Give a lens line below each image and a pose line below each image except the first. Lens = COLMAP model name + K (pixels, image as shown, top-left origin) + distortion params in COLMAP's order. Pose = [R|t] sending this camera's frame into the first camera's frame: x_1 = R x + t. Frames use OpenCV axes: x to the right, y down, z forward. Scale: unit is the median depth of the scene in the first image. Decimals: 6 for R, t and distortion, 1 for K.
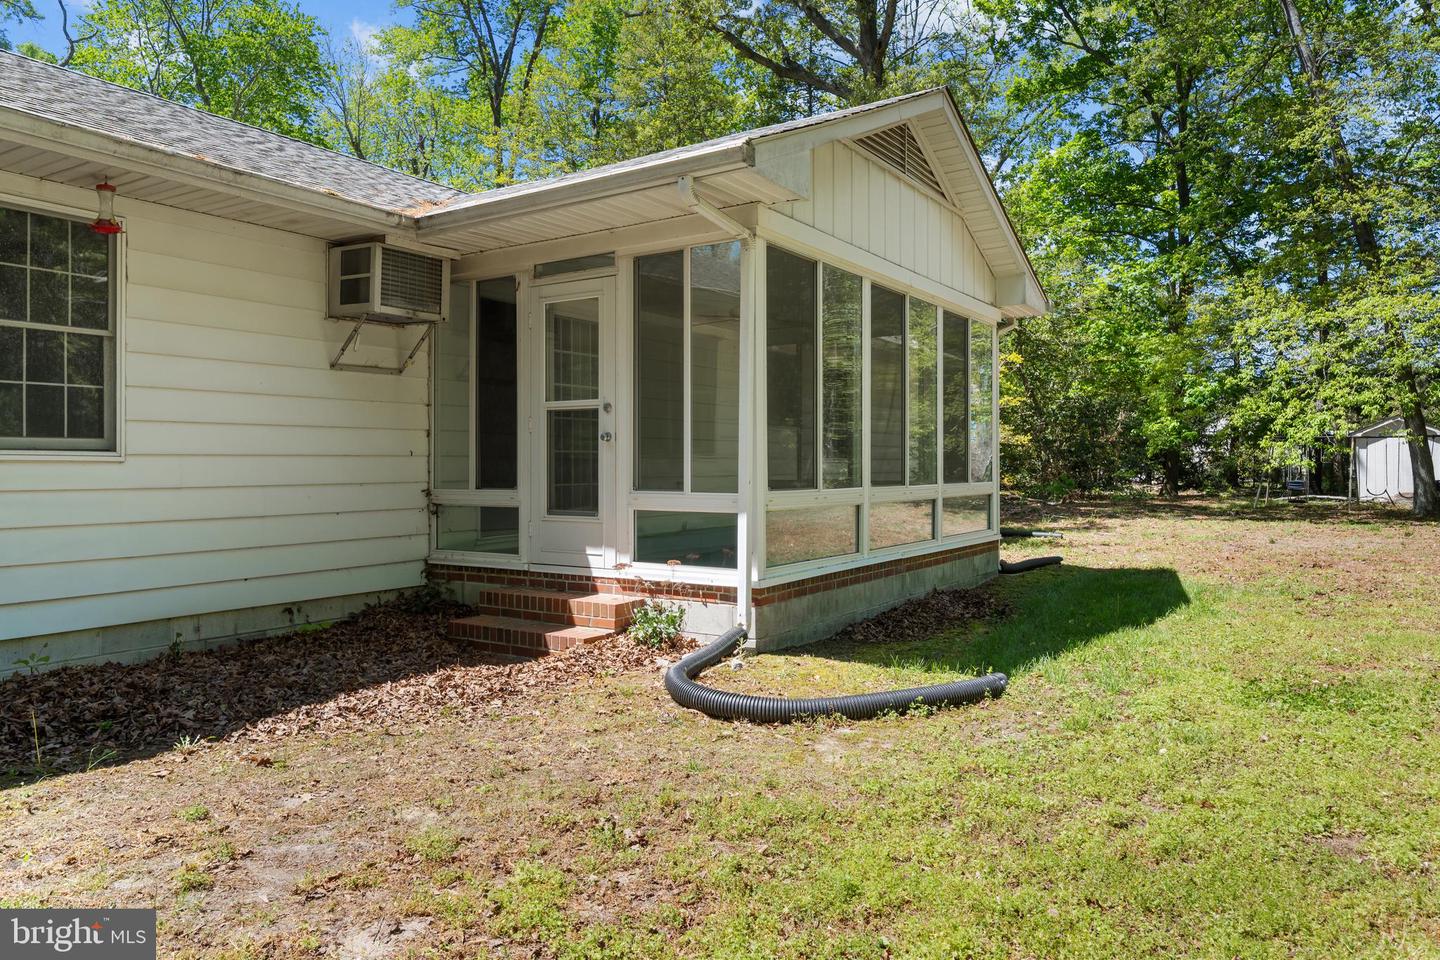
lens RADIAL K [[965.5, 0, 719.9], [0, 965.5, 475.8], [0, 0, 1]] dist [-0.000881, 0.000258]
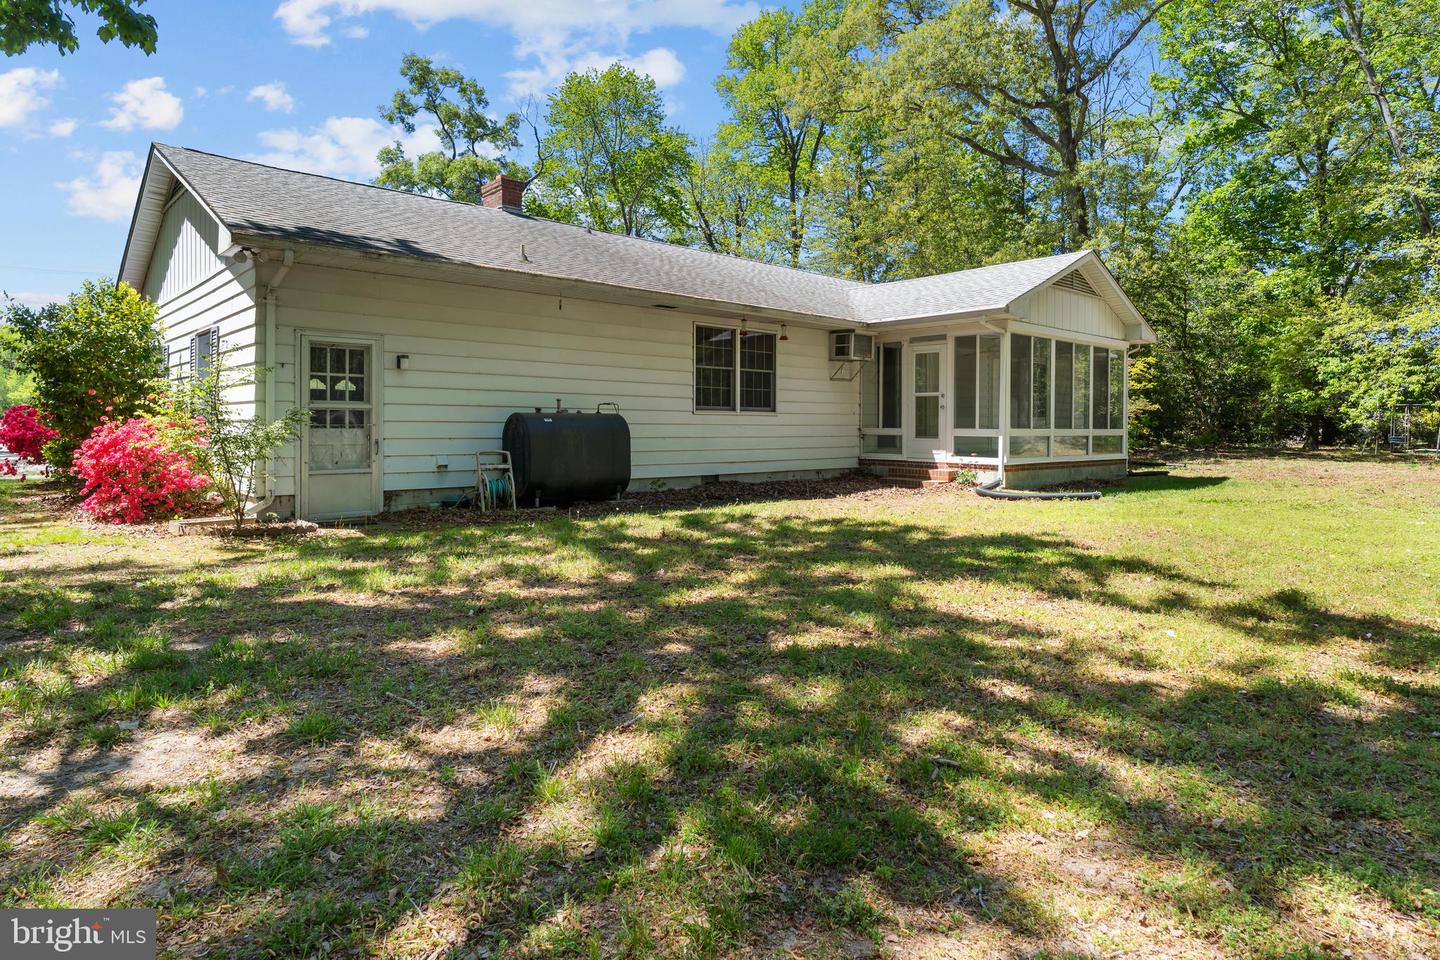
lens RADIAL K [[824.2, 0, 707.5], [0, 824.2, 436.1], [0, 0, 1]] dist [-0.017552, 0.000058]
pose [[0.965077, 0.012176, -0.261685, -0.137016], [-0.011321, 0.999925, 0.004774, 0.030035], [0.261723, -0.001645, 0.965142, -1.170798]]
